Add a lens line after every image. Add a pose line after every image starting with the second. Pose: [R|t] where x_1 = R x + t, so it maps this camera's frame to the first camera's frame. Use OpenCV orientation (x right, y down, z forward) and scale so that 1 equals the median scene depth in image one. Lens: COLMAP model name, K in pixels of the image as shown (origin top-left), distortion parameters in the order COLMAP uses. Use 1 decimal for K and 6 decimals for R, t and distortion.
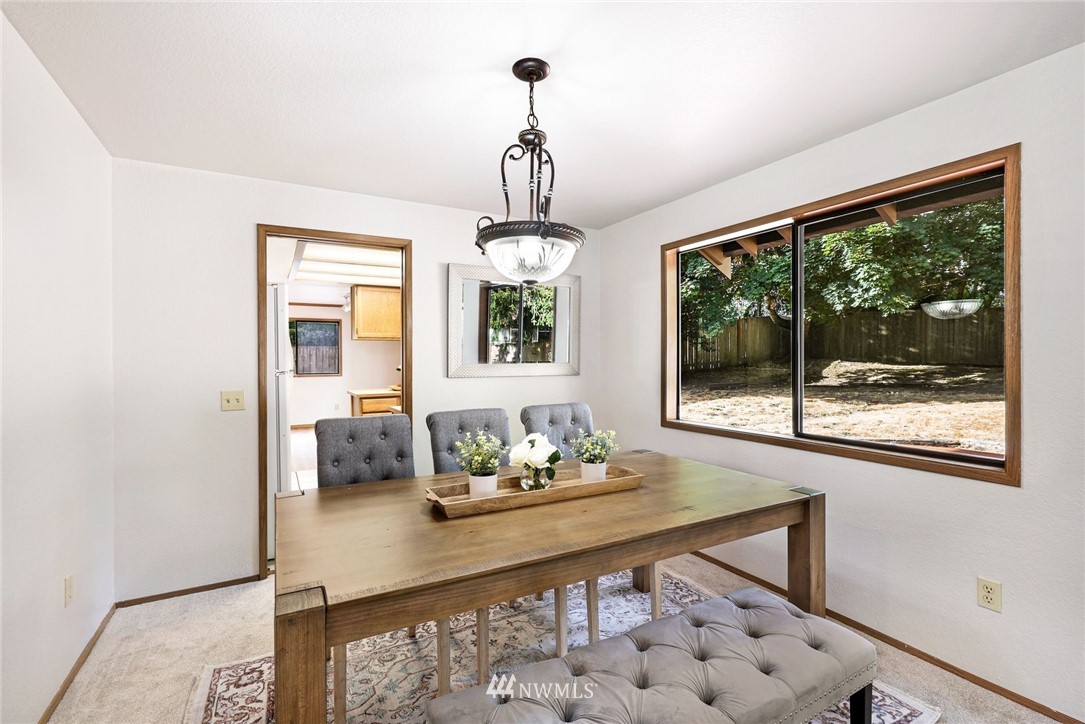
lens RADIAL K [[495.2, 0, 541.4], [0, 495.2, 358.5], [0, 0, 1]] dist [0.000475, -0.000068]
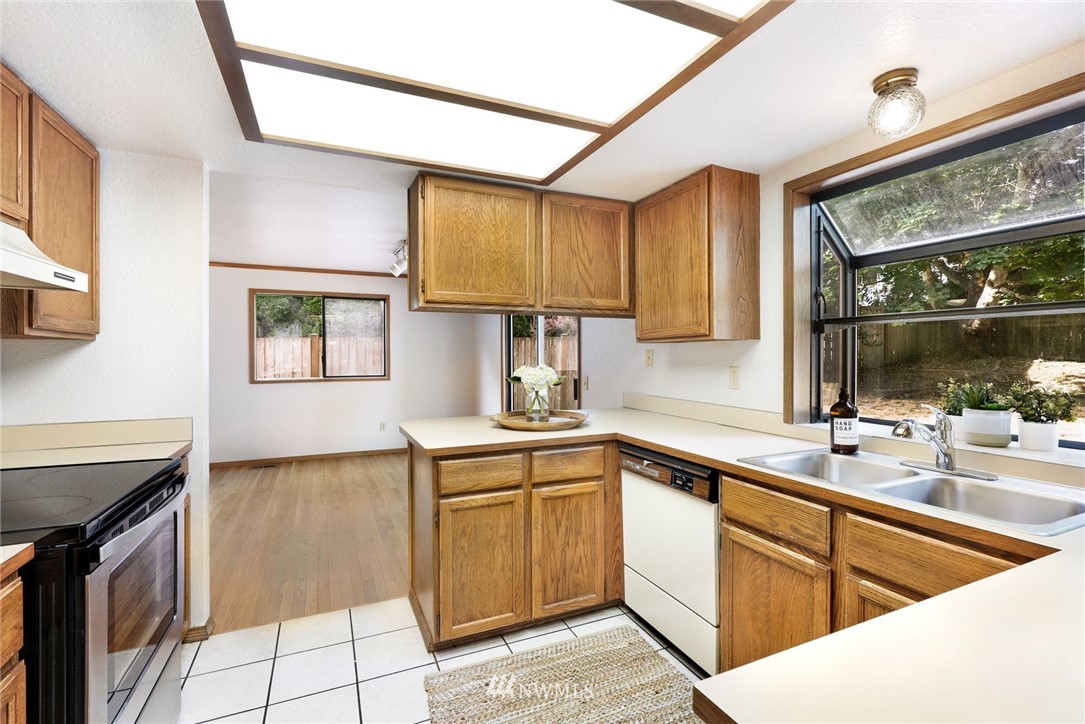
lens RADIAL K [[495.2, 0, 544.1], [0, 495.2, 354.4], [0, 0, 1]] dist [0.000475, -0.000068]
pose [[0.996466, 0.001958, -0.083978, -0.232305], [-0.002431, 0.999982, -0.005530, 0.004012], [0.083966, 0.005714, 0.996452, 0.585659]]
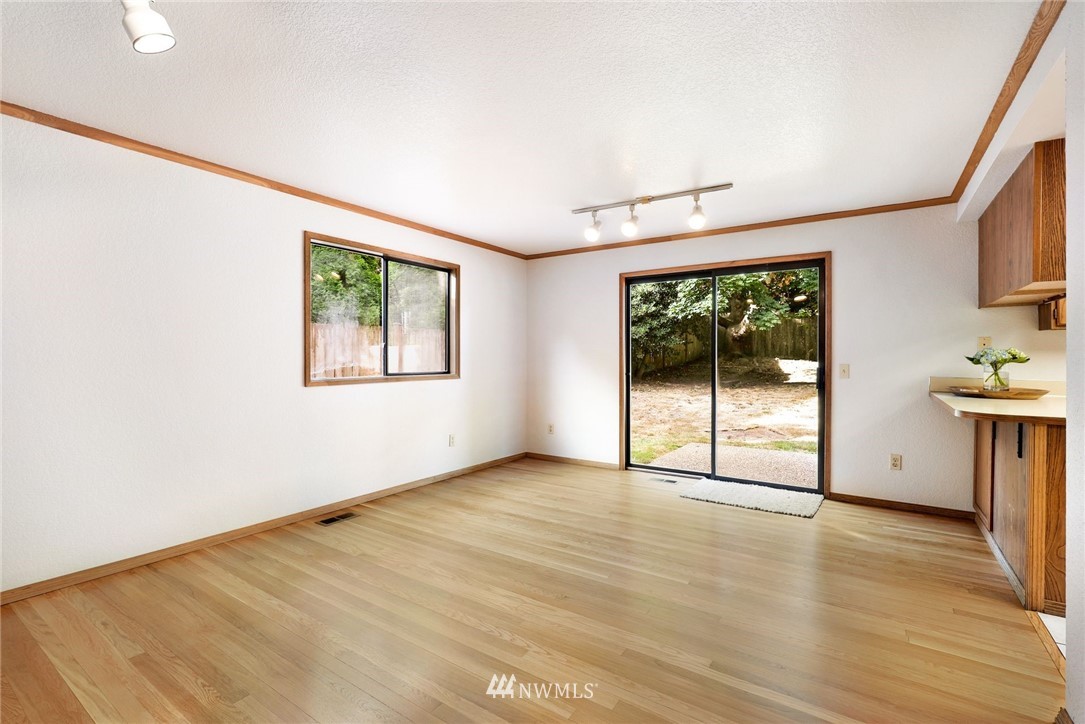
lens RADIAL K [[495.2, 0, 539.1], [0, 495.2, 360.5], [0, 0, 1]] dist [0.000475, -0.000068]
pose [[0.895795, 0.002254, 0.444462, -0.945352], [-0.002552, 0.999997, 0.000072, 0.027433], [-0.444461, -0.001198, 0.895798, 0.863520]]
